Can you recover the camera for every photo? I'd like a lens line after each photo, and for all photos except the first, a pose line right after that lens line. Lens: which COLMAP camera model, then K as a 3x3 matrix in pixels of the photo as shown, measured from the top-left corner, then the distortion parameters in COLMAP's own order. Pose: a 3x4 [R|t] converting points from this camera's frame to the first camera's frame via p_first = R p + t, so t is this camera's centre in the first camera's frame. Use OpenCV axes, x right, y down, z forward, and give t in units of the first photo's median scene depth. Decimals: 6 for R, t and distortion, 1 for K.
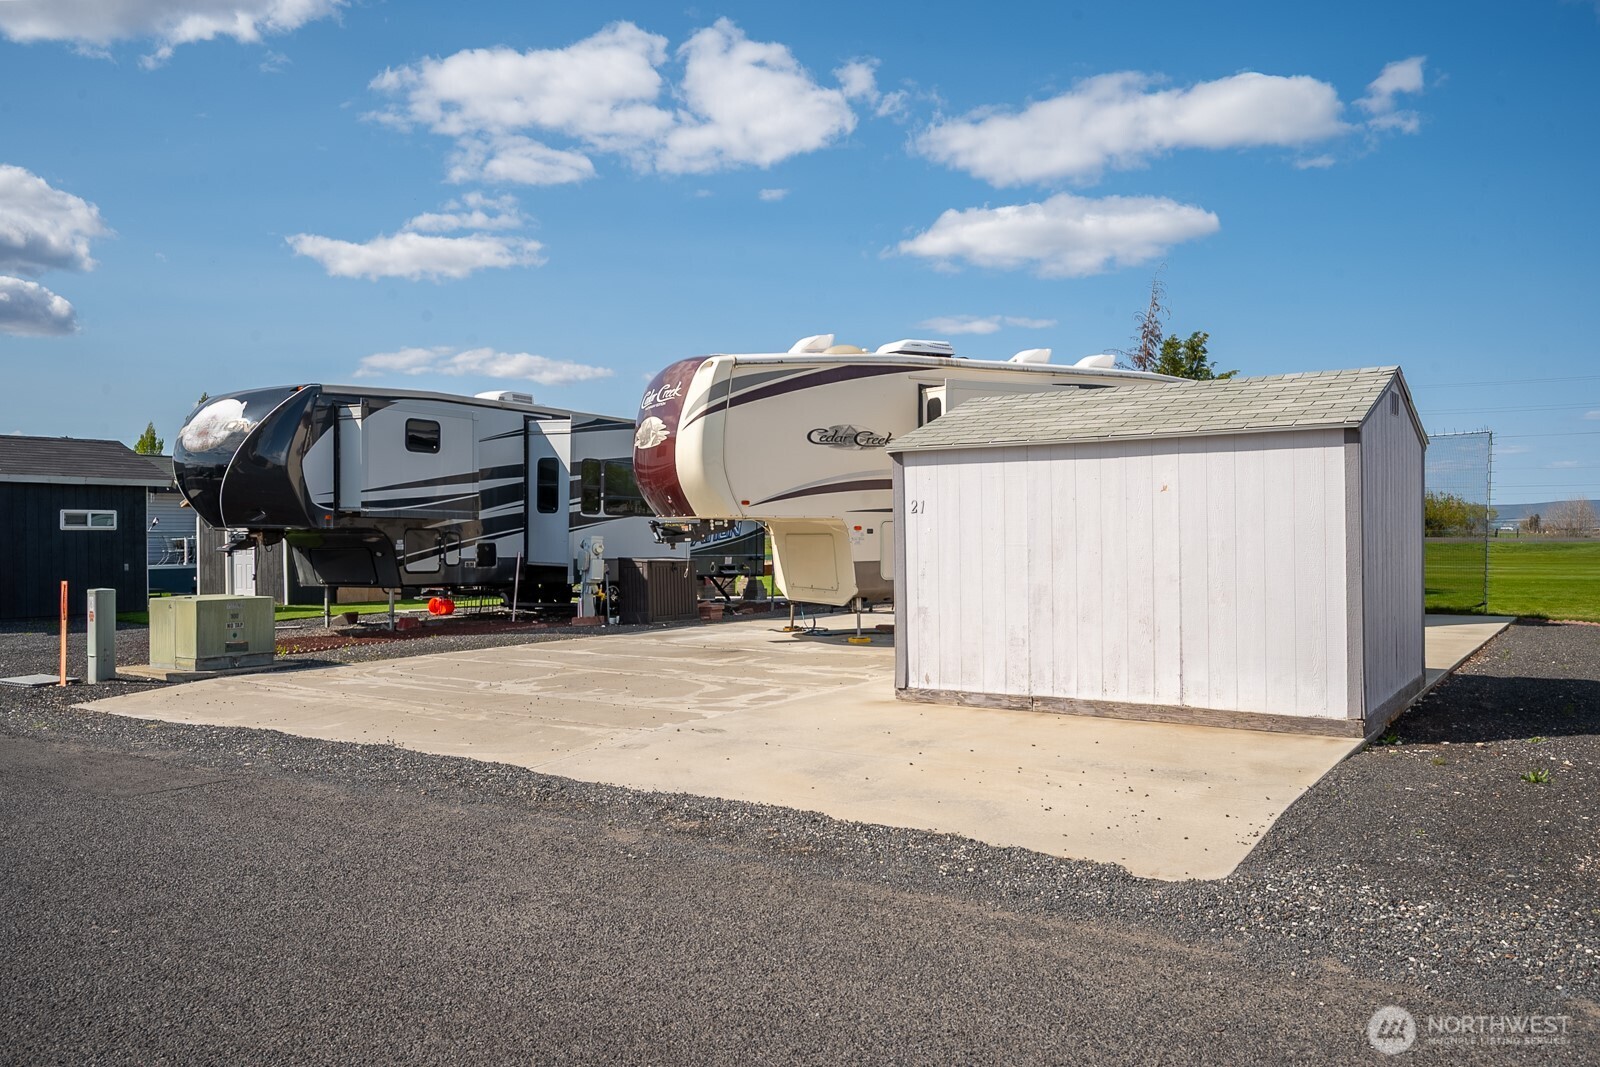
lens RADIAL K [[1312.7, 0, 788.4], [0, 1312.7, 536.4], [0, 0, 1]] dist [-0.002168, 0.002239]
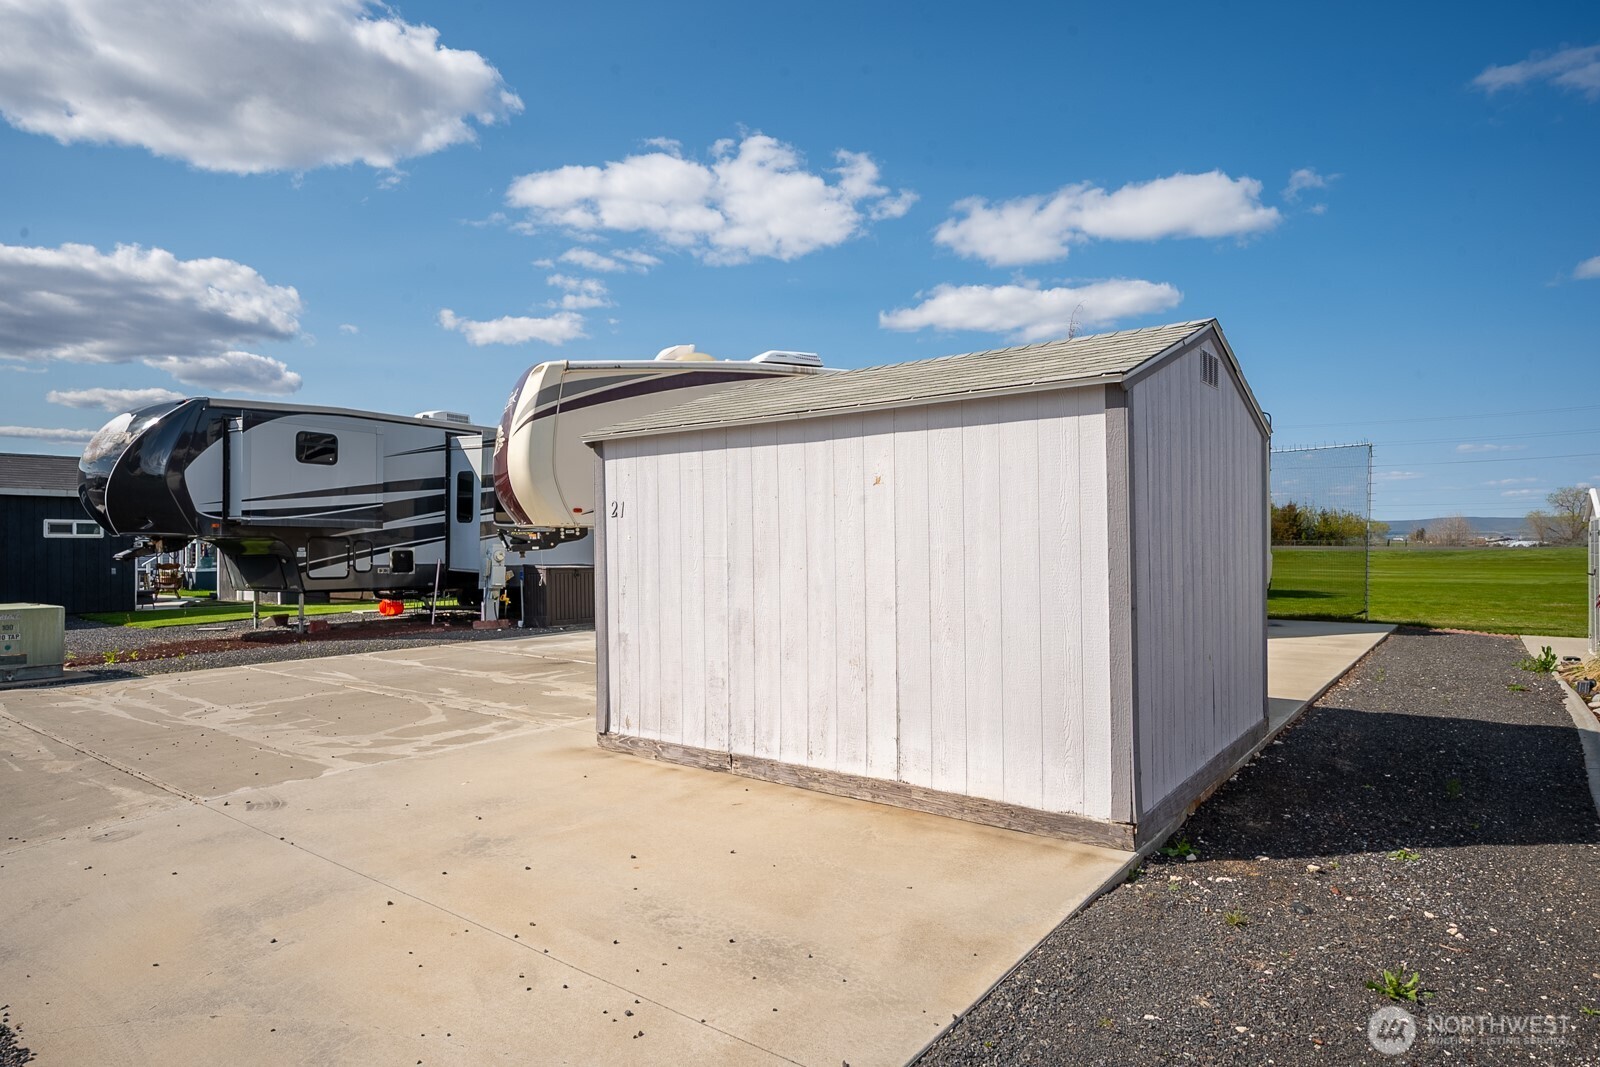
lens RADIAL K [[974.7, 0, 794.8], [0, 974.7, 537.7], [0, 0, 1]] dist [0.002441, -0.003574]
pose [[0.998546, 0.001581, -0.053878, 0.151788], [-0.001937, 0.999977, -0.006554, -0.000852], [0.053866, 0.006649, 0.998526, 0.257552]]
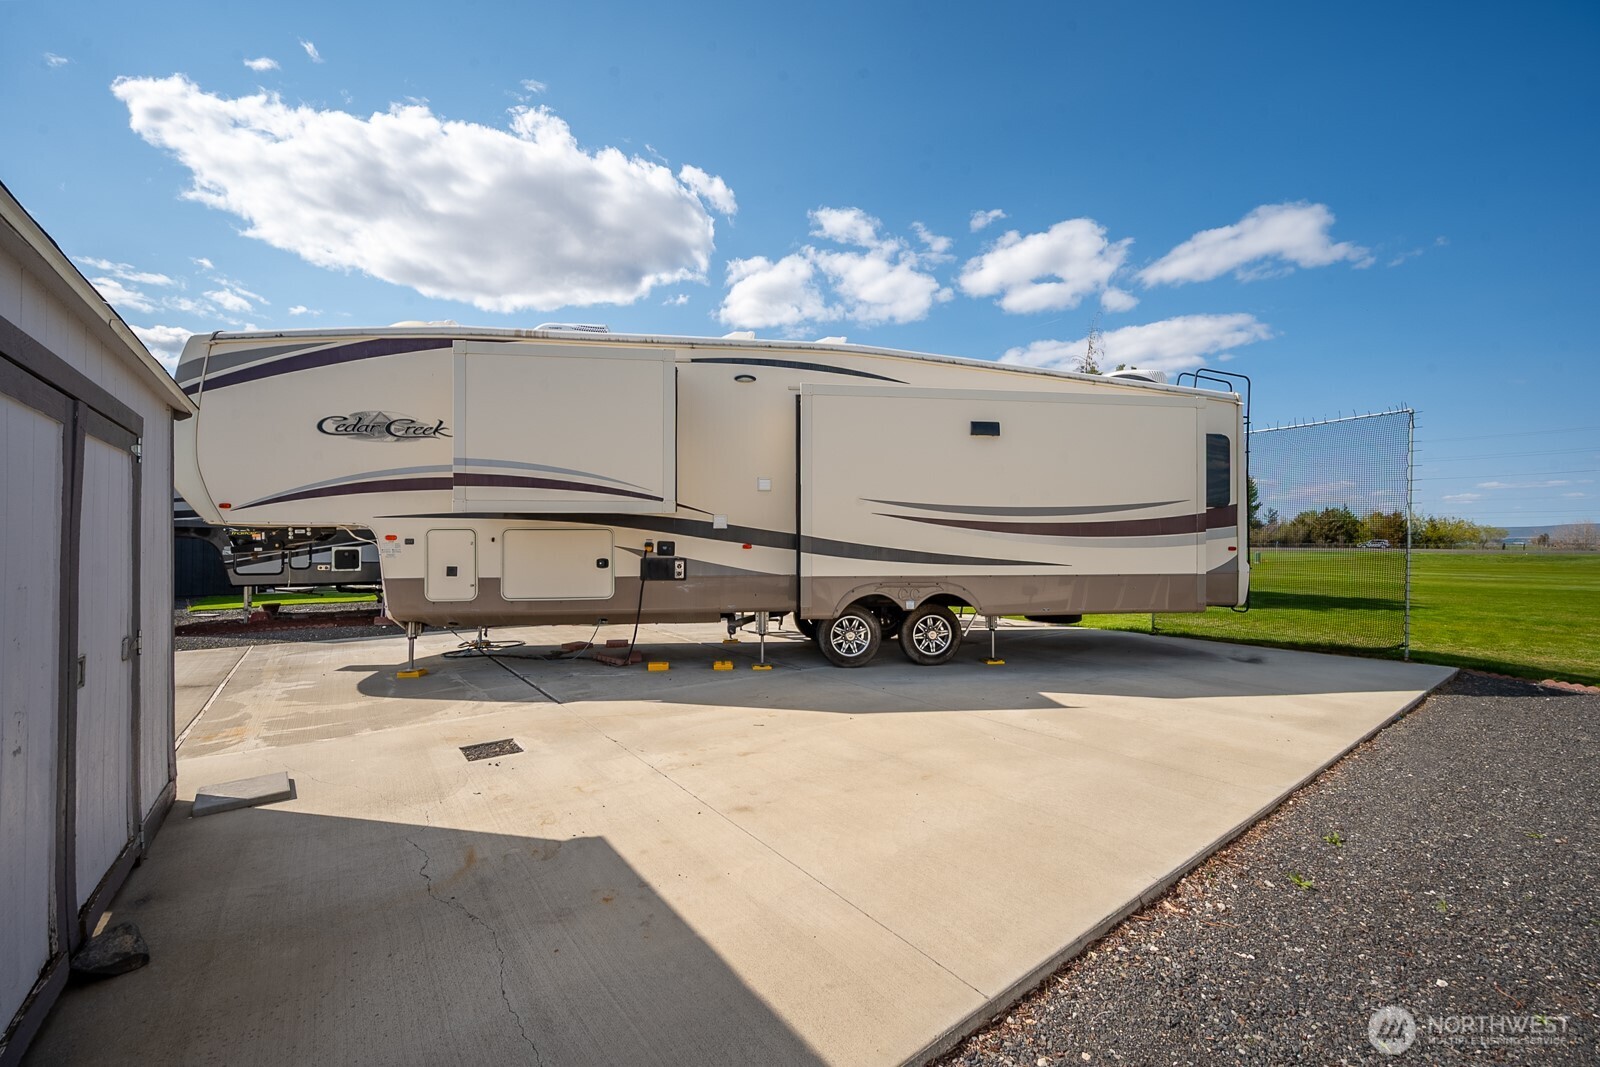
lens RADIAL K [[660.1, 0, 800.1], [0, 660.1, 532.1], [0, 0, 1]] dist [-0.004668, -0.000530]
pose [[0.944819, 0.001641, -0.327588, 0.403227], [-0.007517, 0.999833, -0.016670, -0.004479], [0.327506, 0.018213, 0.944674, 0.659032]]
